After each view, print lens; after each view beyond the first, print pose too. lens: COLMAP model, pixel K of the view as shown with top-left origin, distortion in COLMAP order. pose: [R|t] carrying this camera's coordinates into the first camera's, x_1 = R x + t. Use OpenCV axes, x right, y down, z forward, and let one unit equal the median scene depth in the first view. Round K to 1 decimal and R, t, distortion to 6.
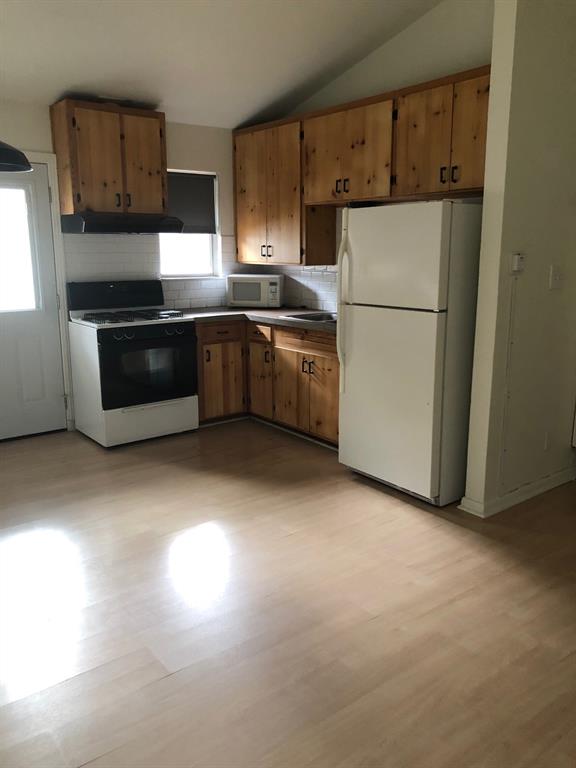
lens RADIAL K [[616.5, 0, 288.0], [0, 616.5, 384.0], [0, 0, 1]] dist [-0.003809, -0.004813]
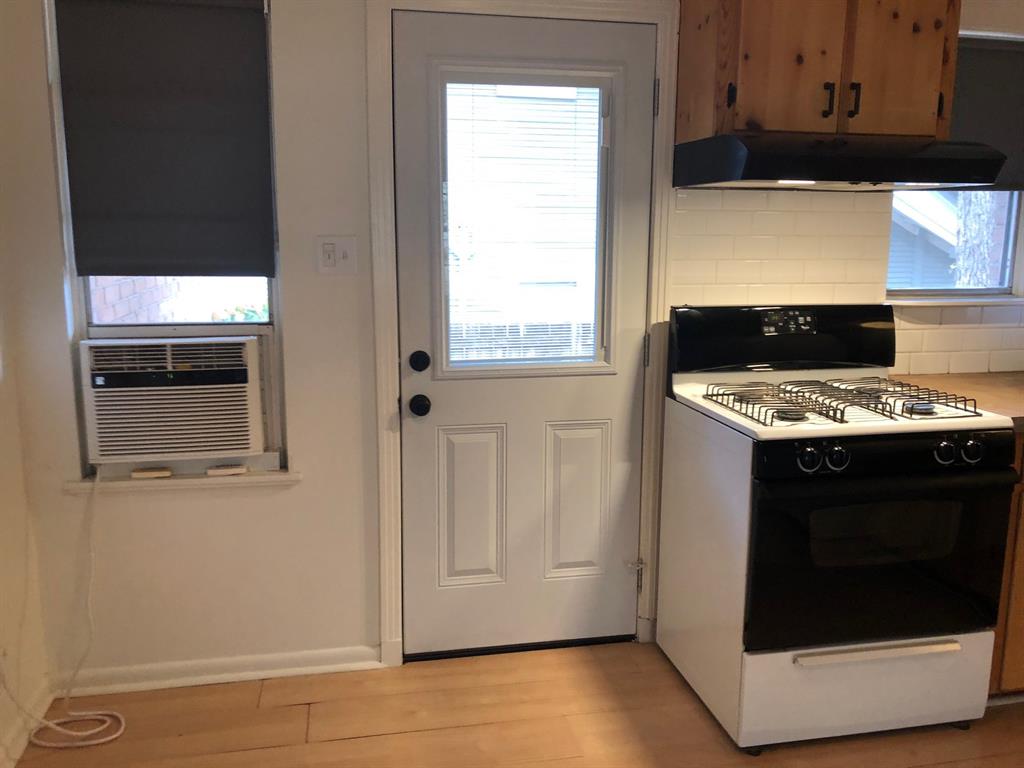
lens RADIAL K [[822.0, 0, 512.0], [0, 822.0, 384.0], [0, 0, 1]] dist [-0.003809, -0.004813]
pose [[0.894744, 0.082034, -0.438980, -0.210628], [-0.097408, 0.995165, -0.012570, -0.095714], [0.435826, 0.054007, 0.898409, 0.460061]]
